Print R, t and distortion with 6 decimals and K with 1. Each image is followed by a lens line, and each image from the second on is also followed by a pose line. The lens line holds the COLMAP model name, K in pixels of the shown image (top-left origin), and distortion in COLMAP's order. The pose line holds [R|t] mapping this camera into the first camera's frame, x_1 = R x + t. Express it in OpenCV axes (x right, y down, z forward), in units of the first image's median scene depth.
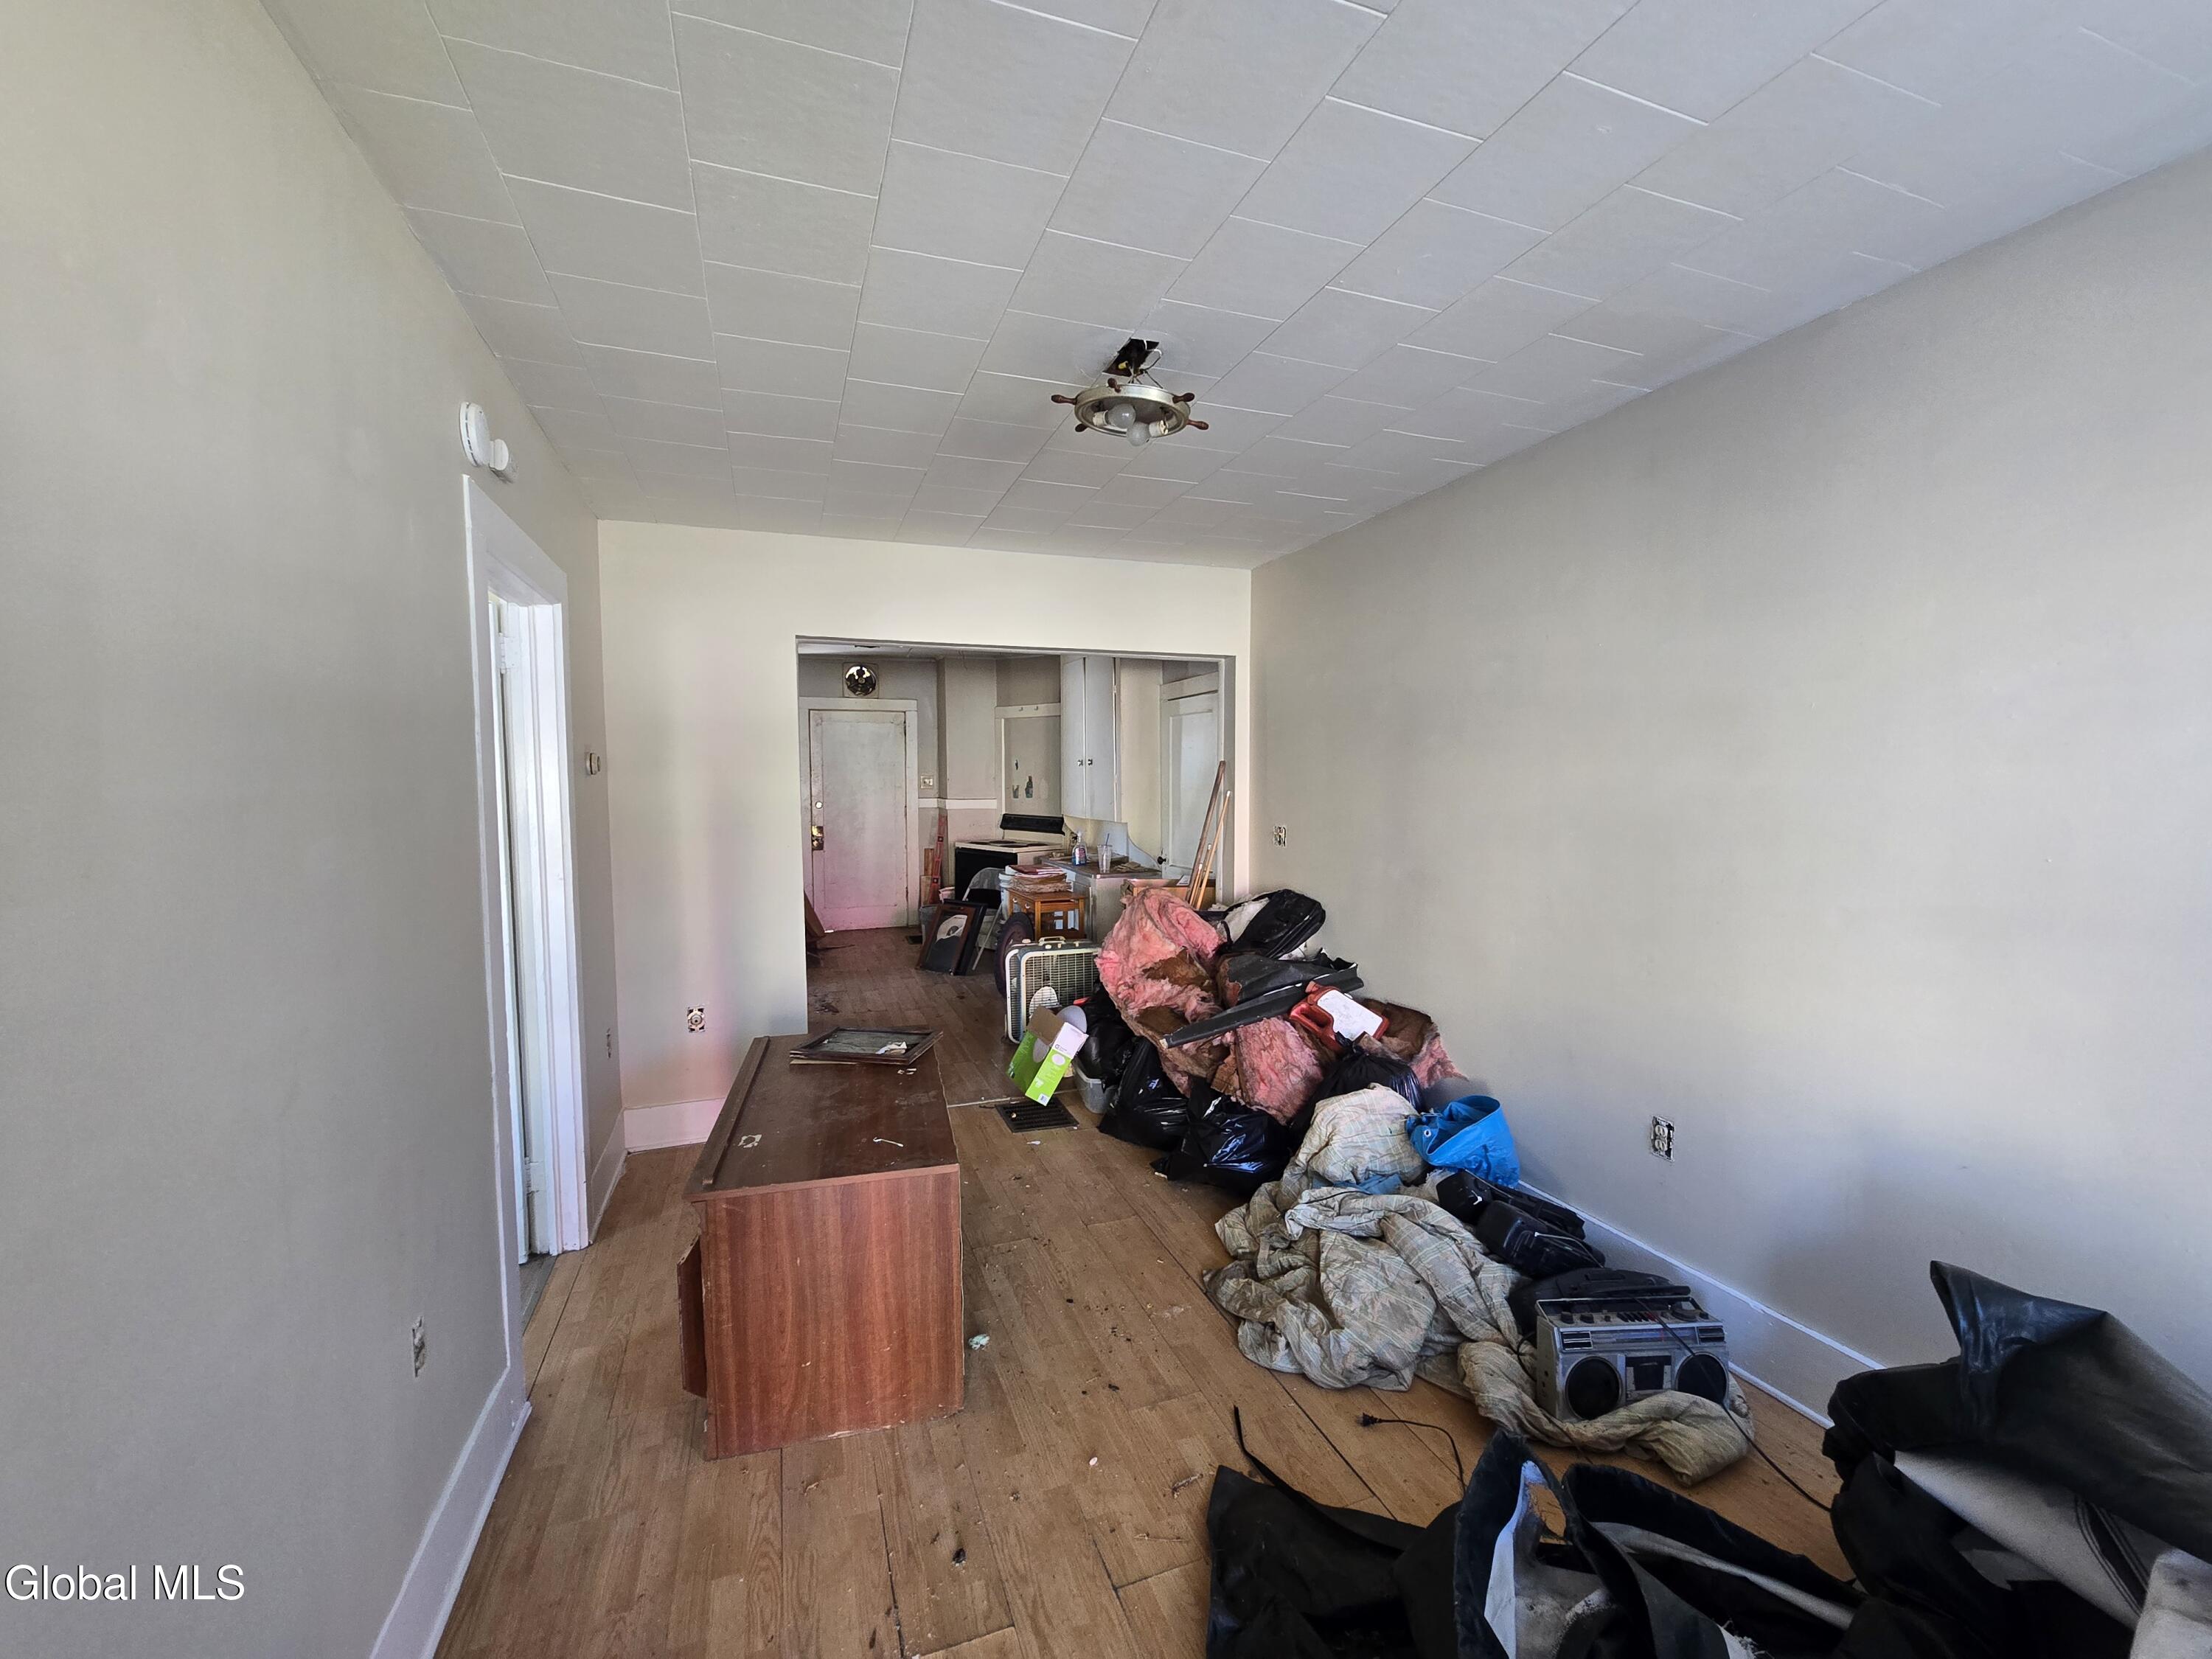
lens RADIAL K [[864.2, 0, 1106.0], [0, 864.2, 829.5], [0, 0, 1]] dist [0.016258, -0.000024]
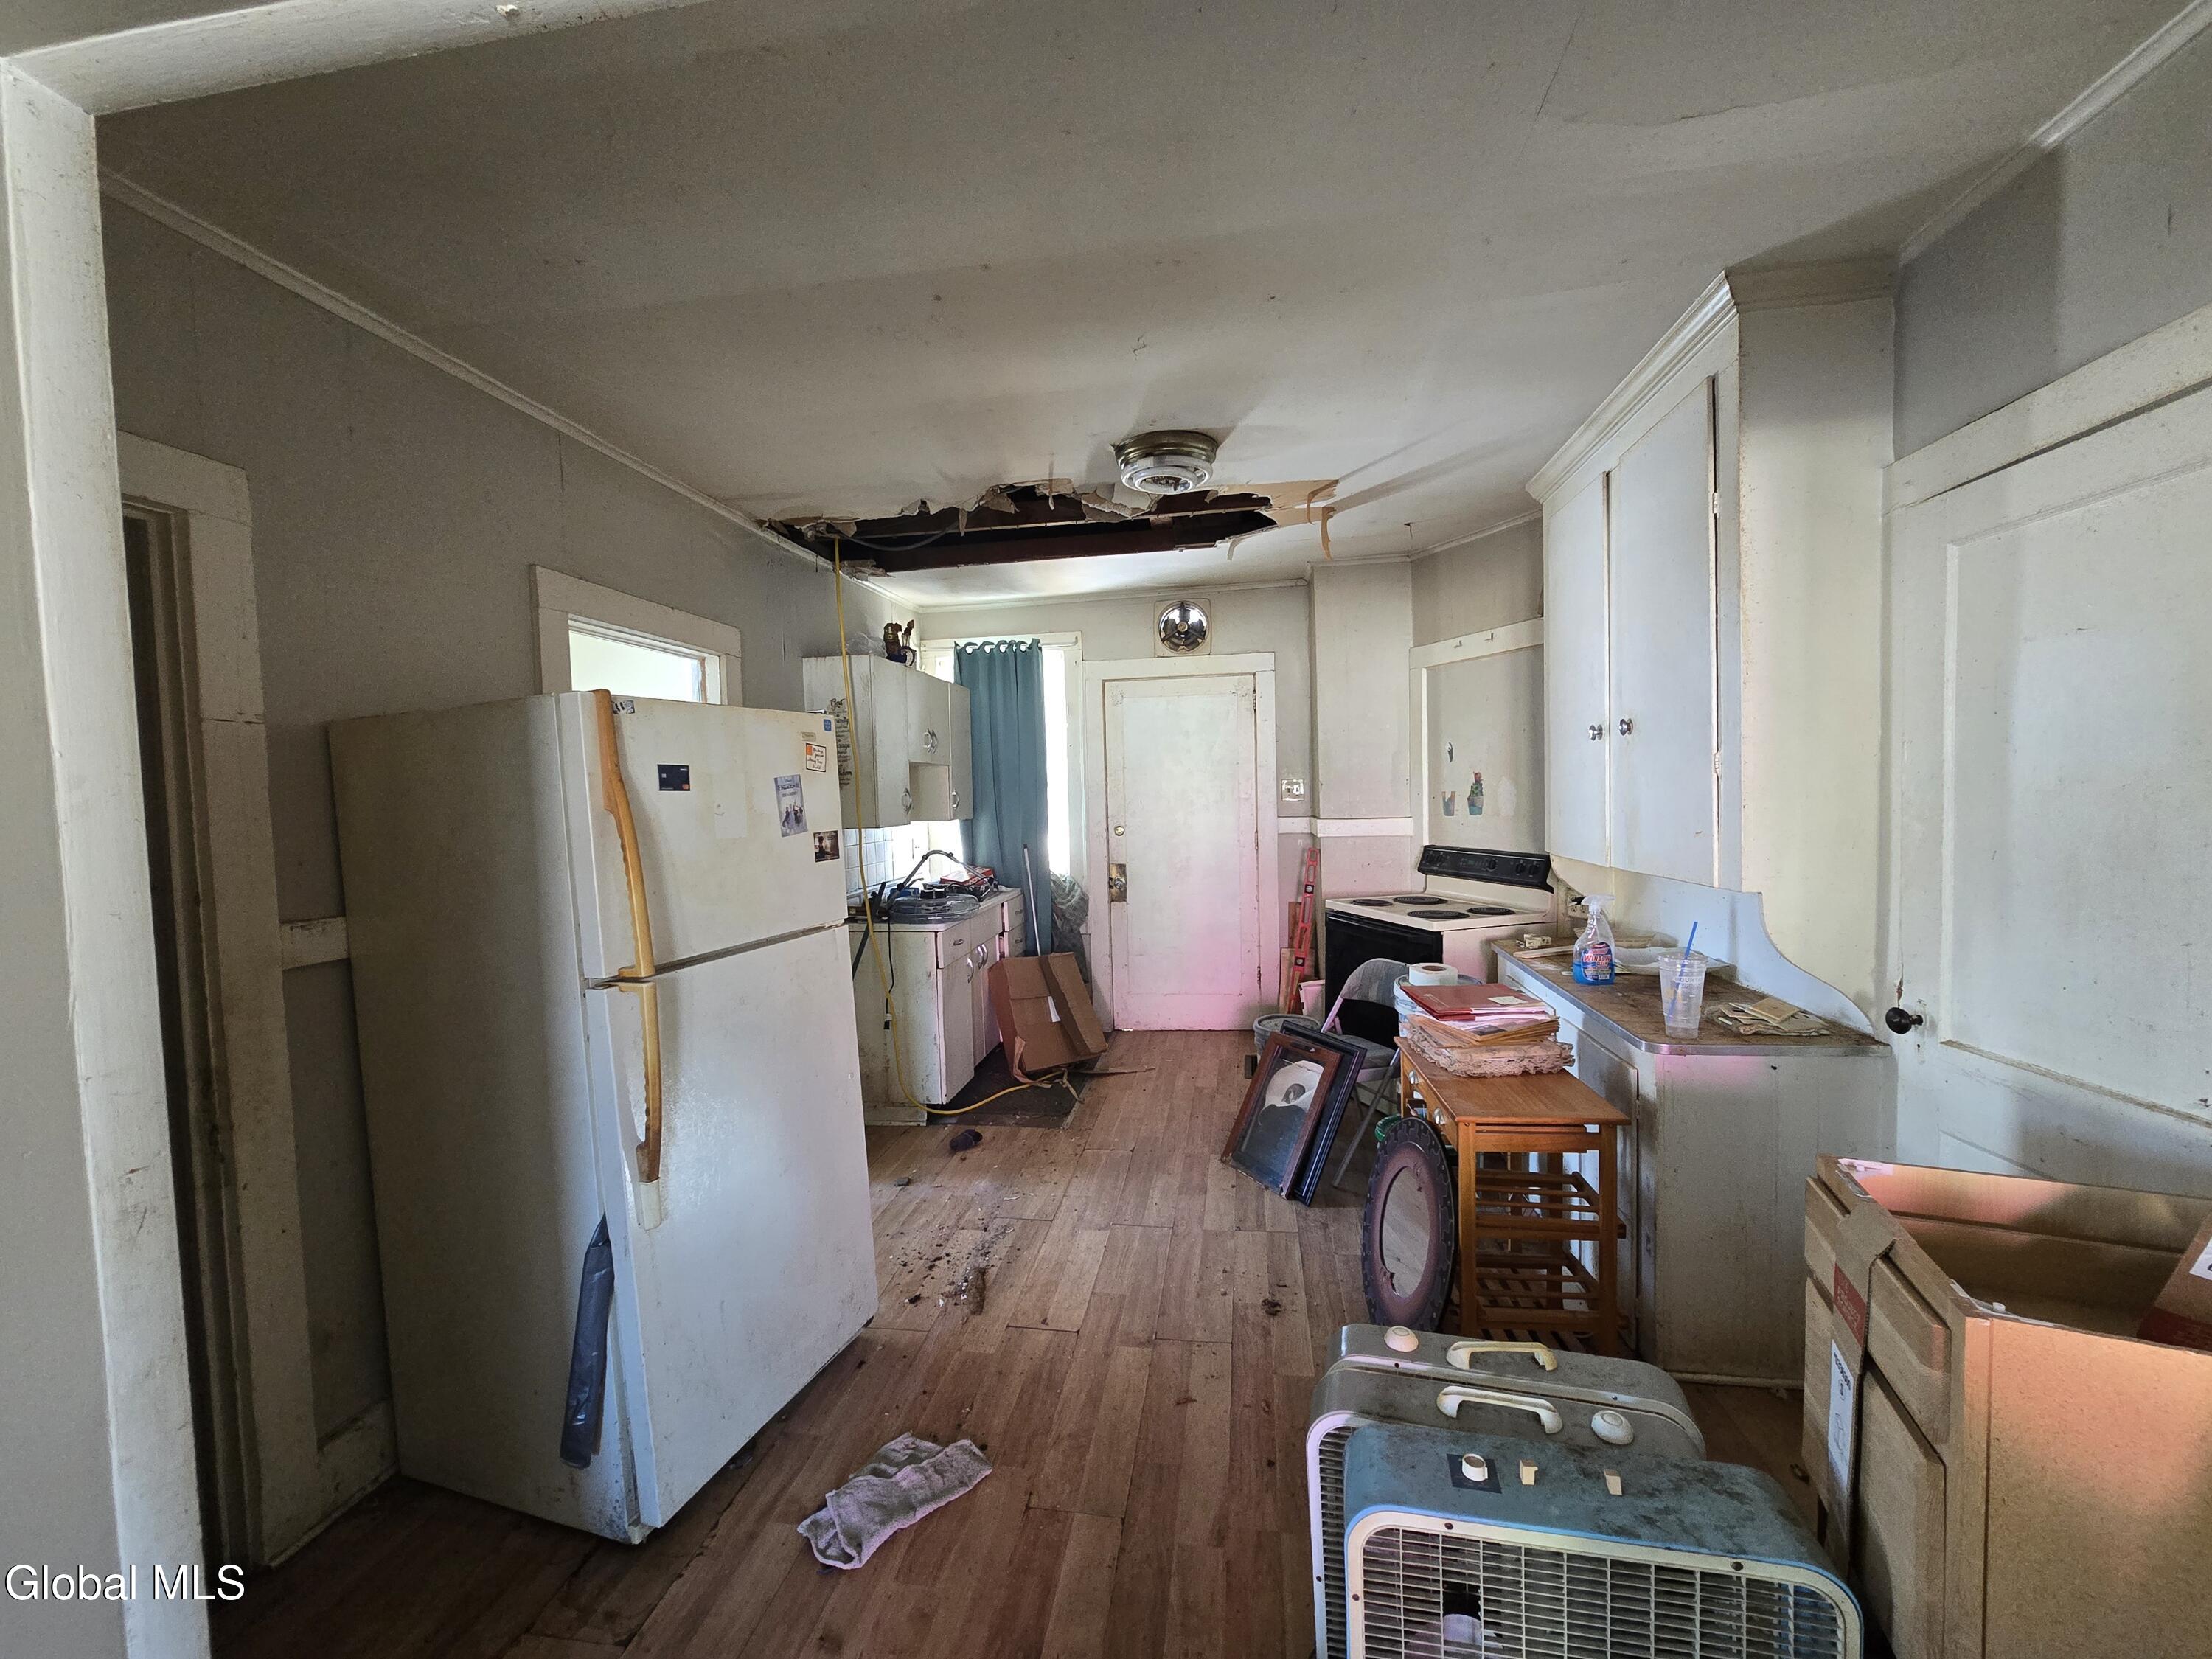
lens RADIAL K [[864.2, 0, 1106.0], [0, 864.2, 829.5], [0, 0, 1]] dist [0.016258, -0.000024]
pose [[0.864158, -0.004406, -0.503202, -0.020178], [-0.001238, 0.999940, -0.010882, -0.022632], [0.503219, 0.010027, 0.864101, 0.456547]]
